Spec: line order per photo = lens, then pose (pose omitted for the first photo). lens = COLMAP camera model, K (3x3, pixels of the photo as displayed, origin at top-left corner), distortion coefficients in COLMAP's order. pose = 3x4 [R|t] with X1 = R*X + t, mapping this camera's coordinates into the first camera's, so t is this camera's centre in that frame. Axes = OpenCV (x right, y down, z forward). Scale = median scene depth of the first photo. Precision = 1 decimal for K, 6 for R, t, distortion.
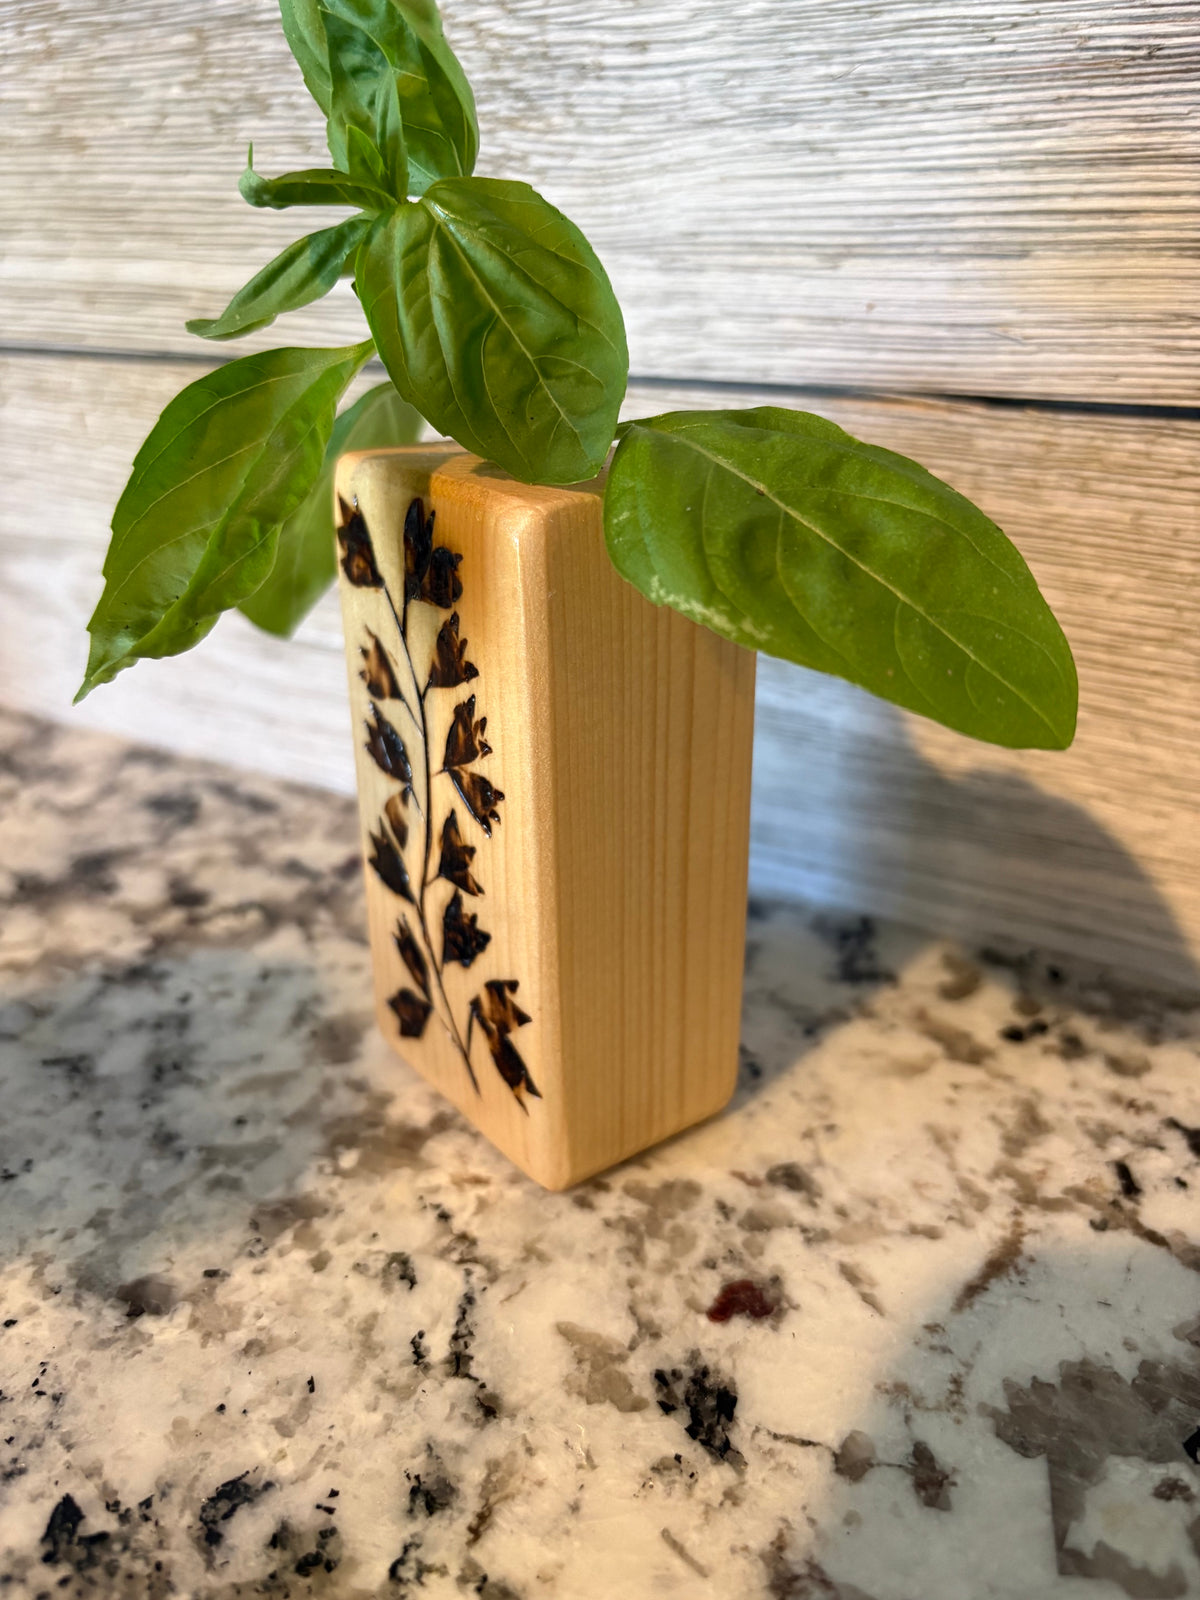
lens RADIAL K [[1280.3, 0, 672.5], [0, 1280.3, 810.4], [0, 0, 1]] dist [-0.017135, -0.027102]
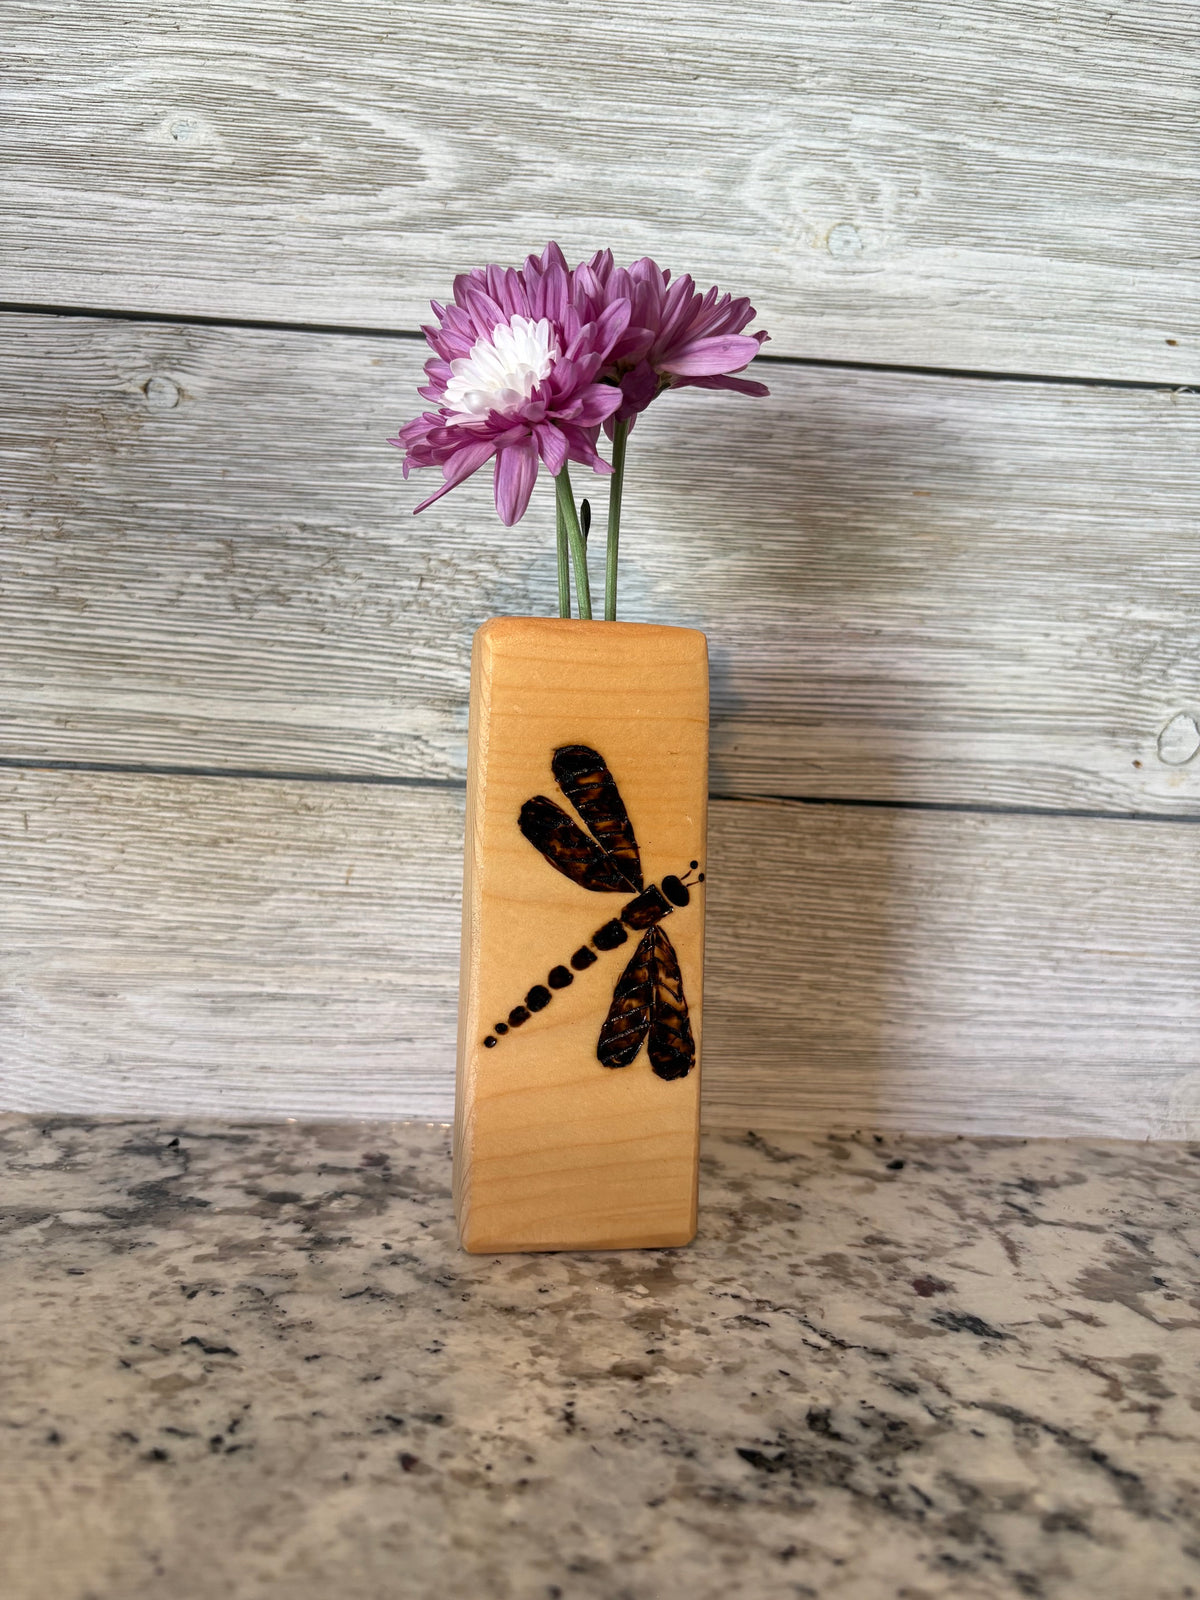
lens RADIAL K [[1280.3, 0, 613.1], [0, 1280.3, 790.0], [0, 0, 1]] dist [-0.017135, -0.027102]
pose [[0.825449, 0.027256, 0.563818, -1.047388], [0.185978, 0.929933, -0.317233, 0.196271], [-0.532960, 0.366717, 0.762543, -0.242071]]
